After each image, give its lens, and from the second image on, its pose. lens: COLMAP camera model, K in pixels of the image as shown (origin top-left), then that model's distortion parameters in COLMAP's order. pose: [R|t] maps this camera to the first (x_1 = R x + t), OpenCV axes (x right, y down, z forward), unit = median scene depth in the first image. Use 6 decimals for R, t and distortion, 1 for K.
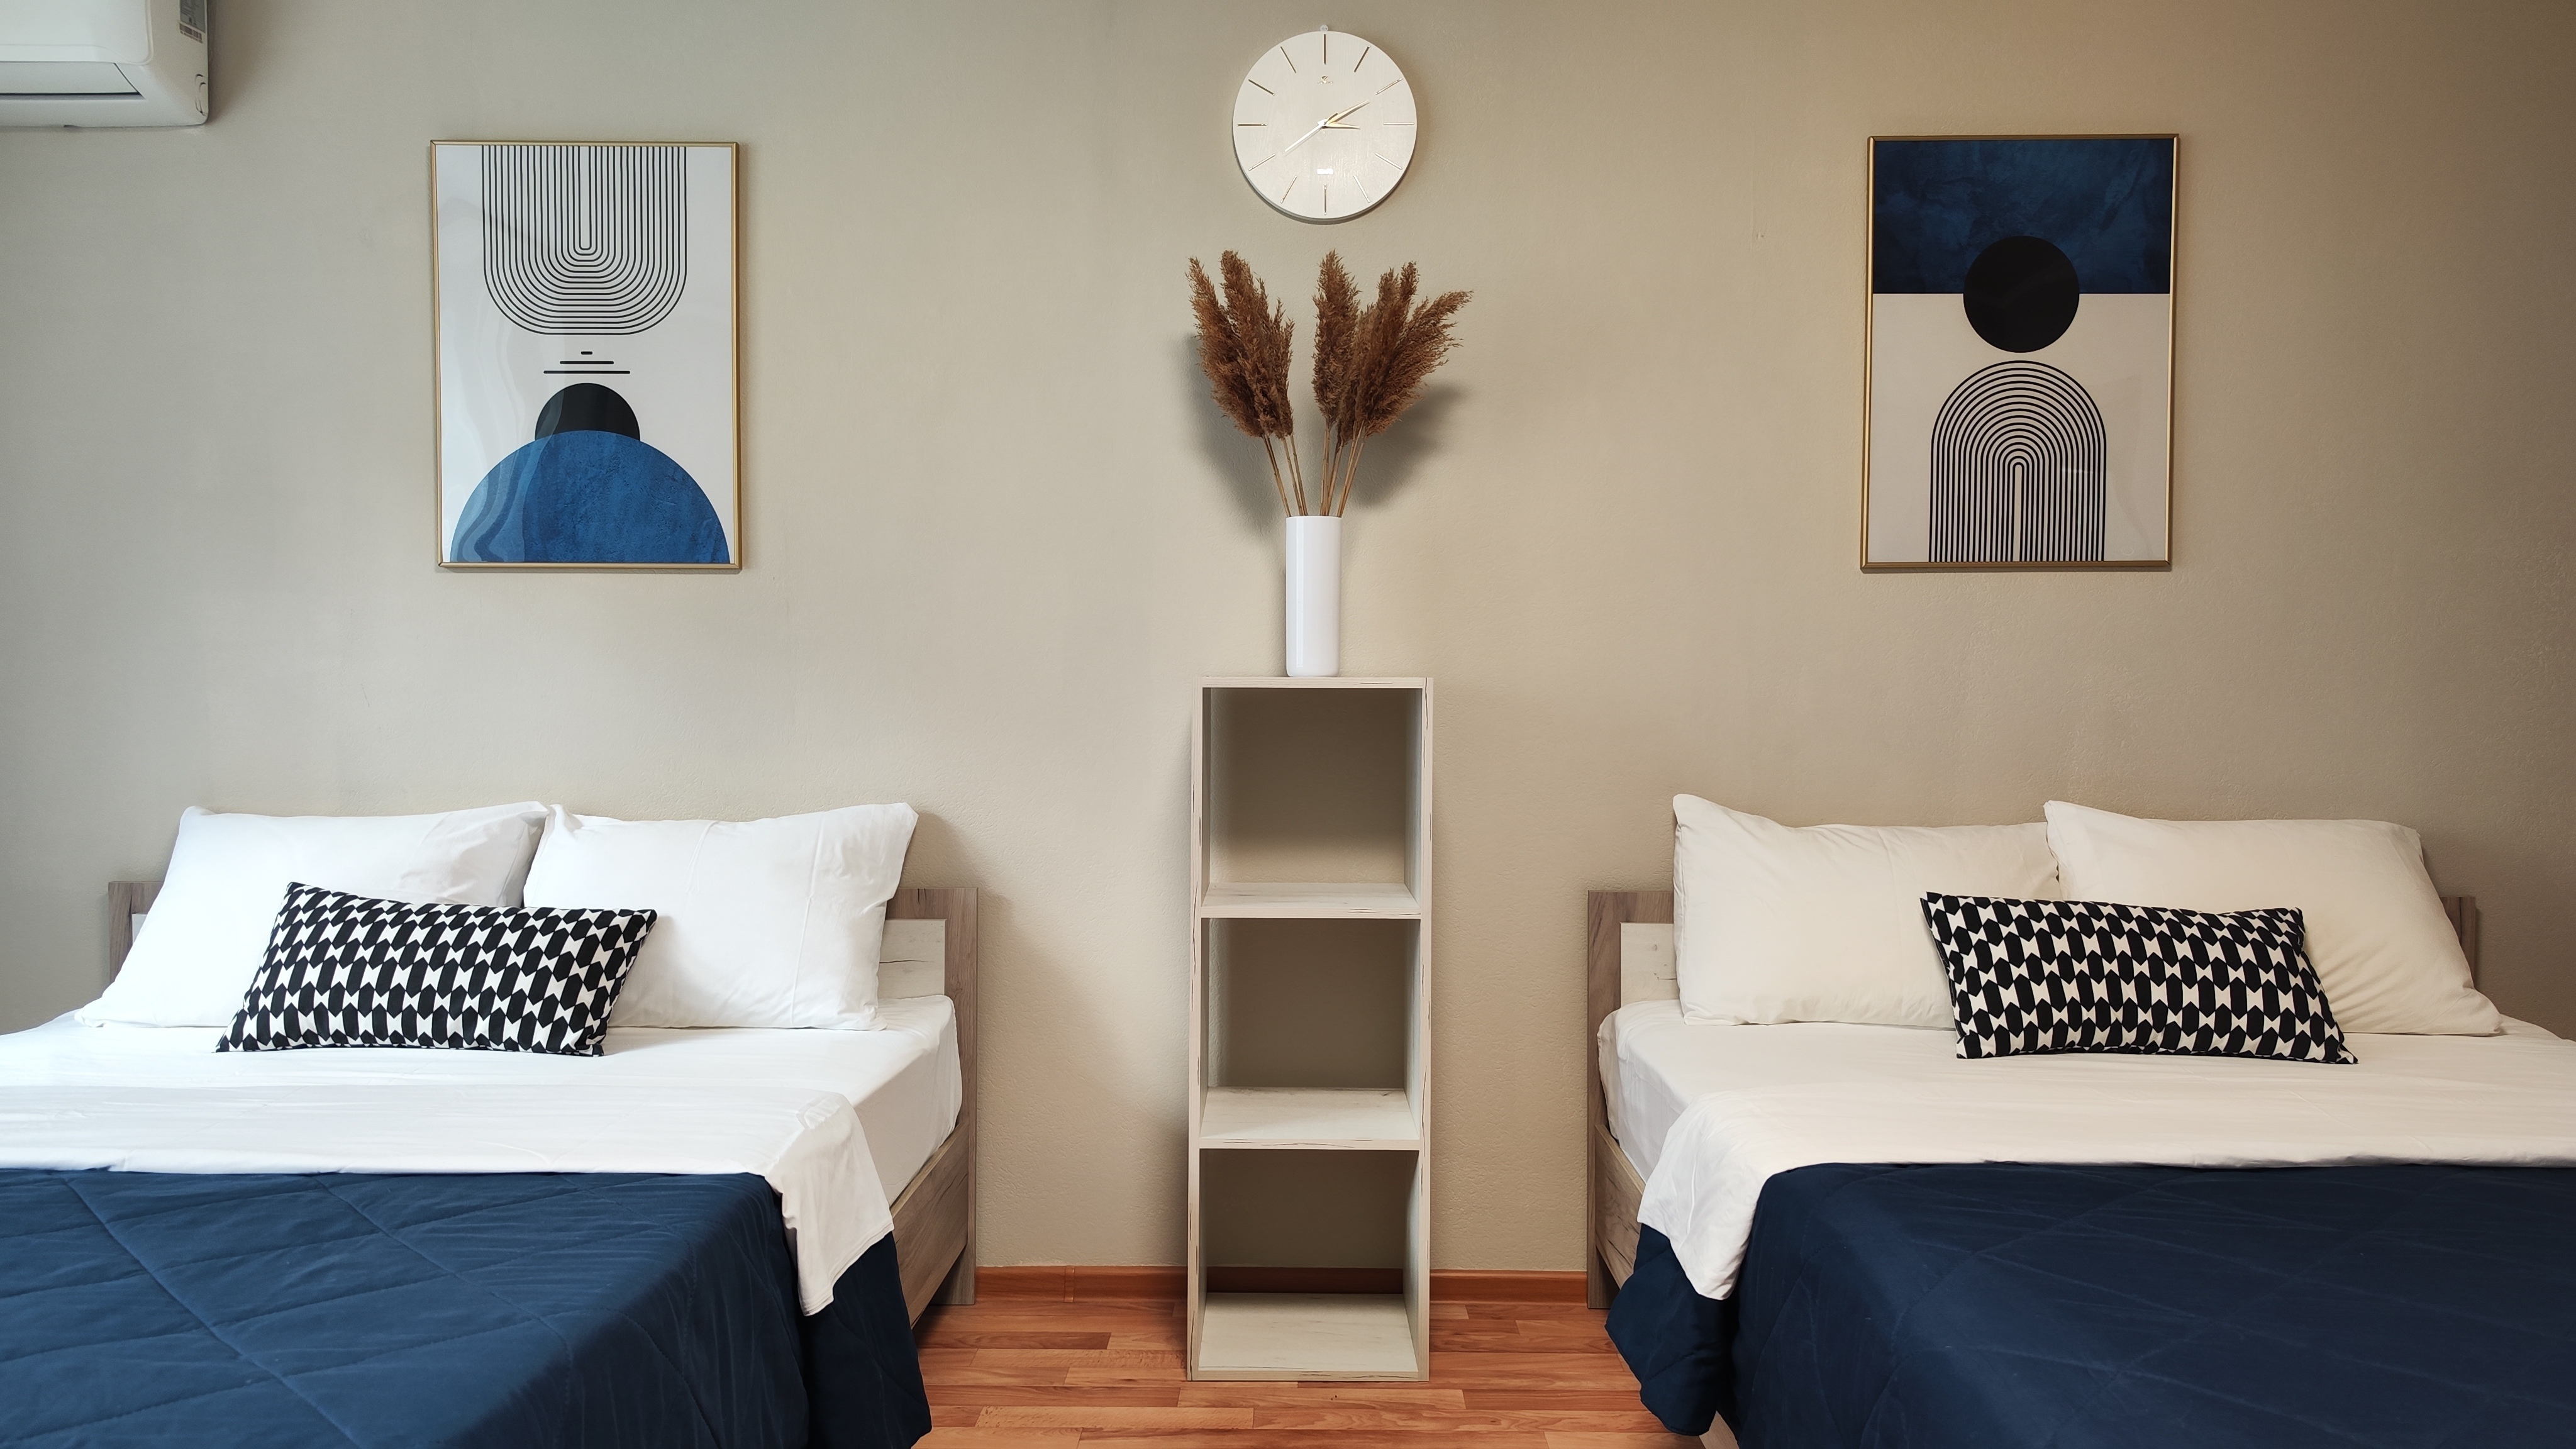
lens RADIAL K [[1738.8, 0, 1288.0], [0, 1738.8, 724.5], [0, 0, 1]] dist [0.012229, 0.006467]
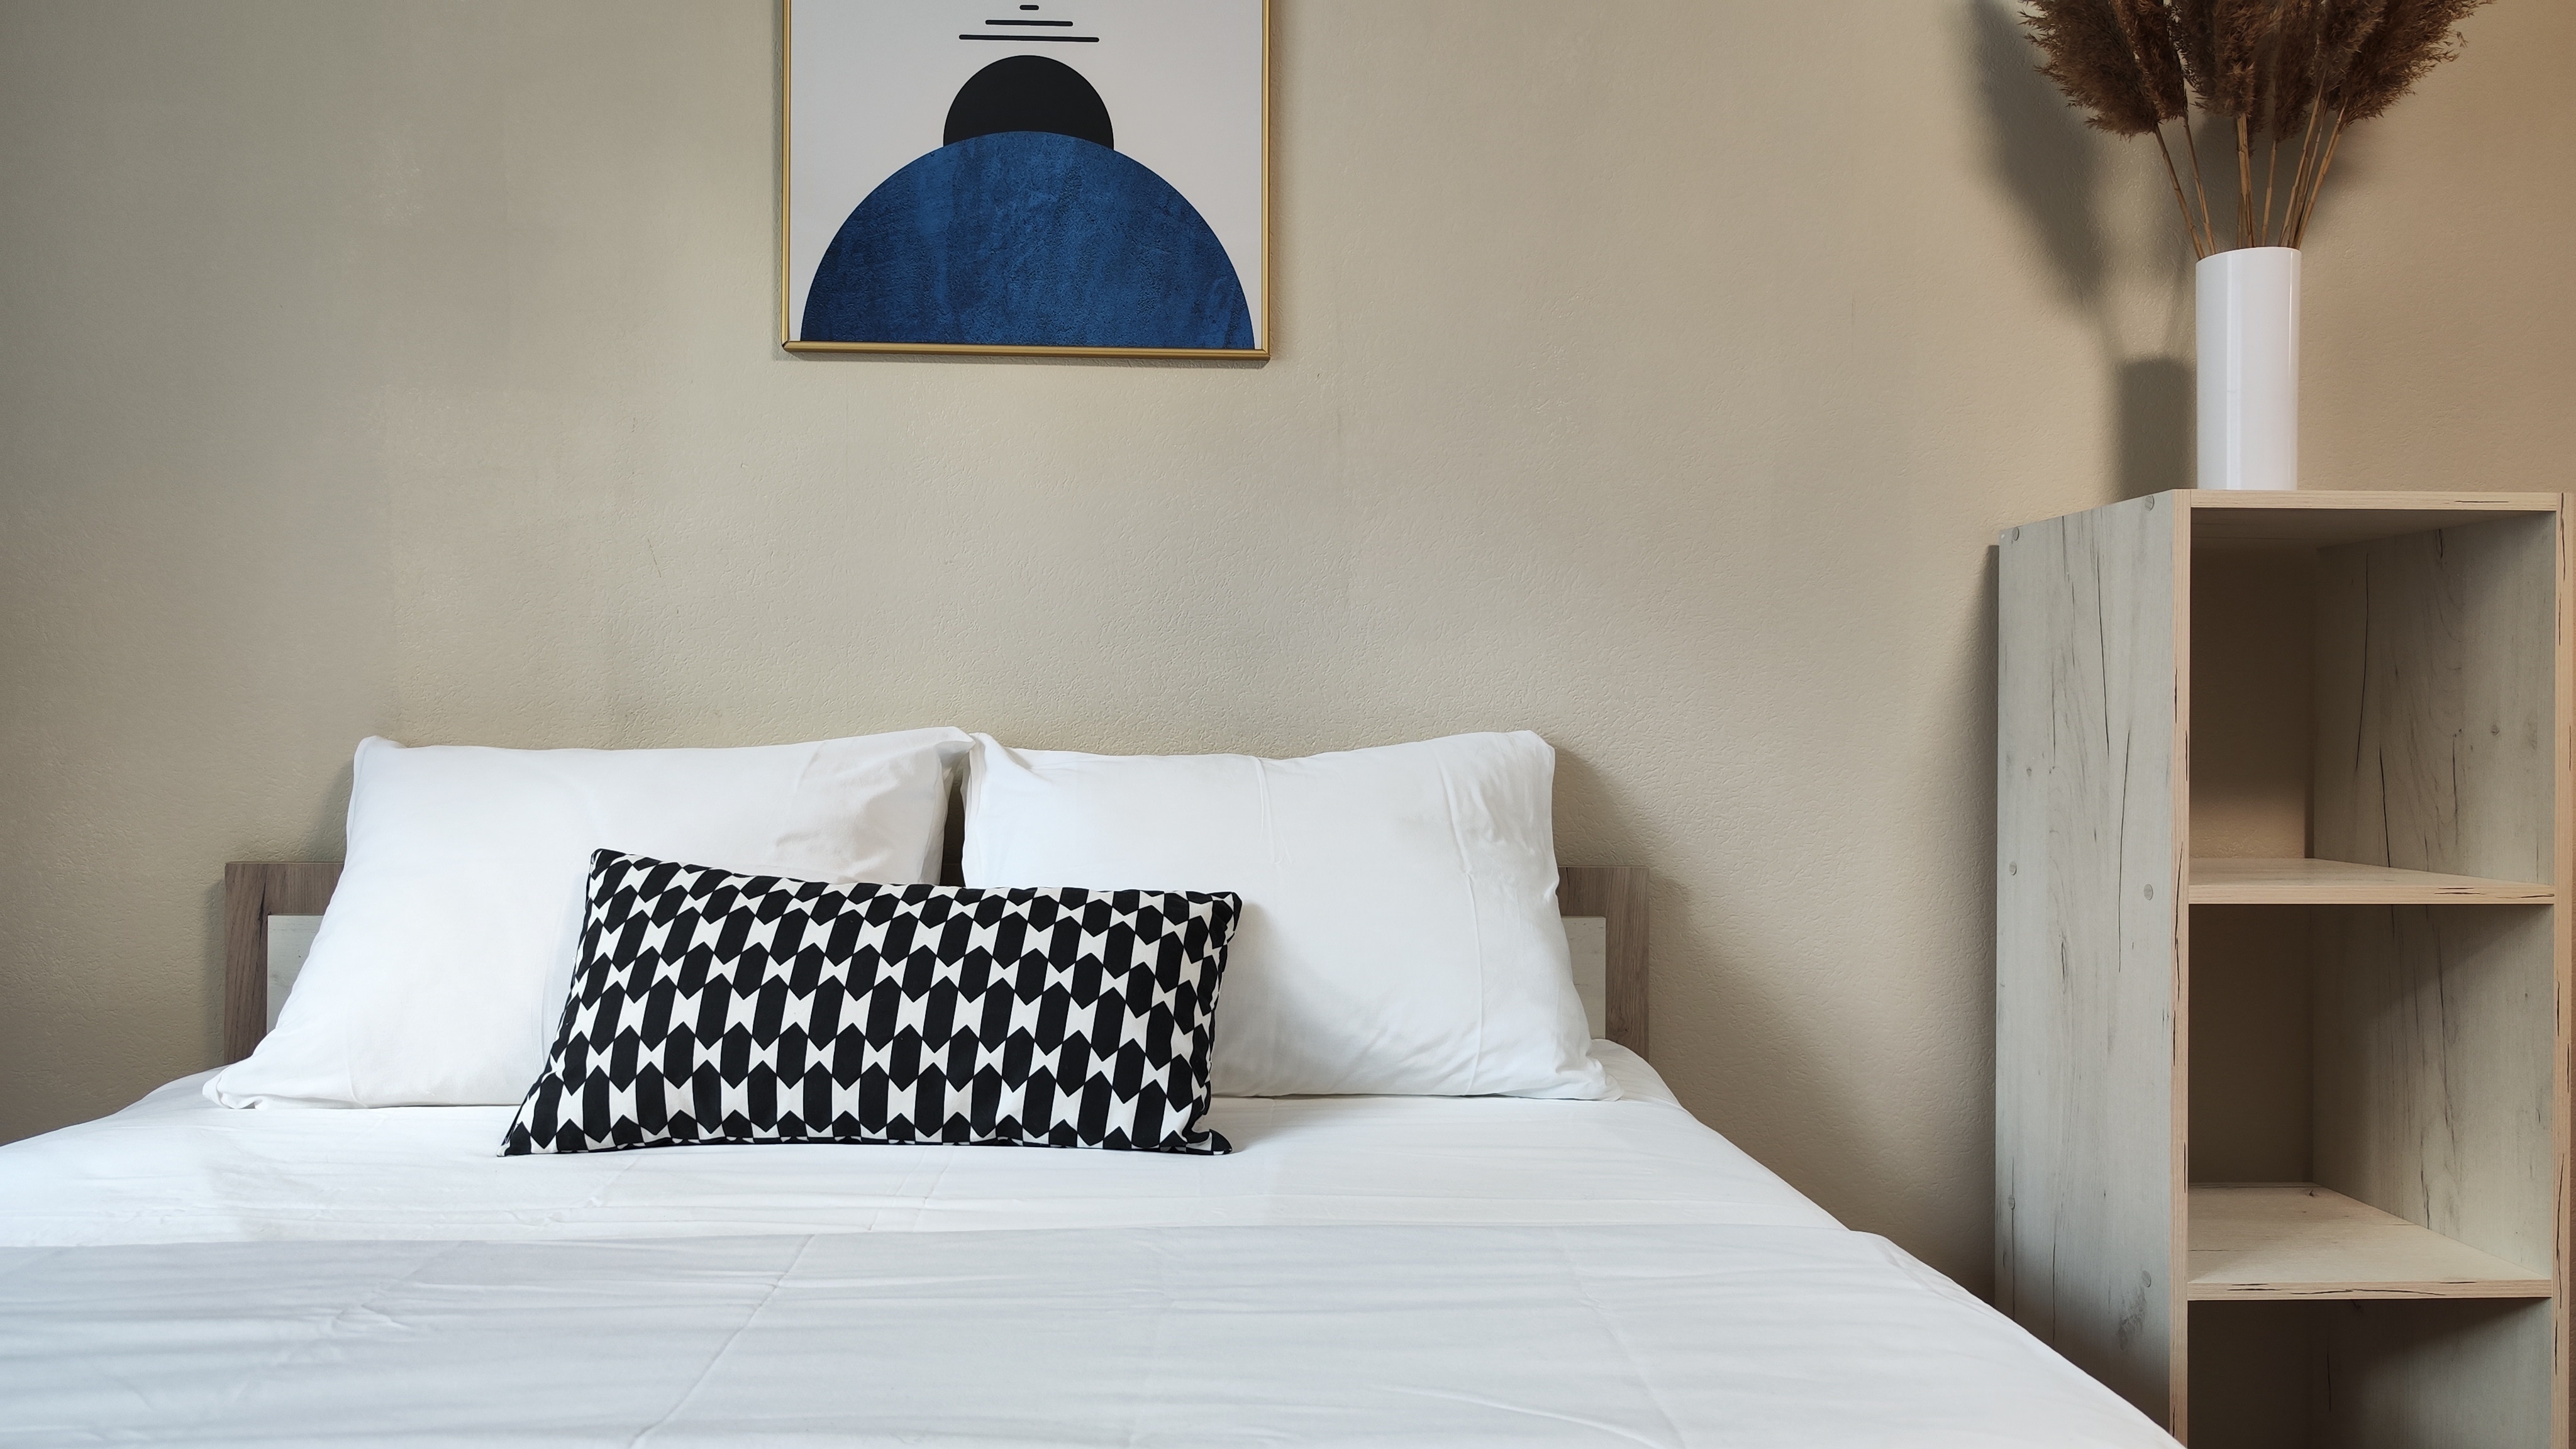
lens RADIAL K [[1713.6, 0, 1288.0], [0, 1713.6, 724.5], [0, 0, 1]] dist [0.013908, 0.000892]
pose [[0.998305, -0.001131, 0.058190, -0.378806], [0.002707, 0.999632, -0.027005, 0.065230], [-0.058138, 0.027117, 0.997940, 0.426434]]
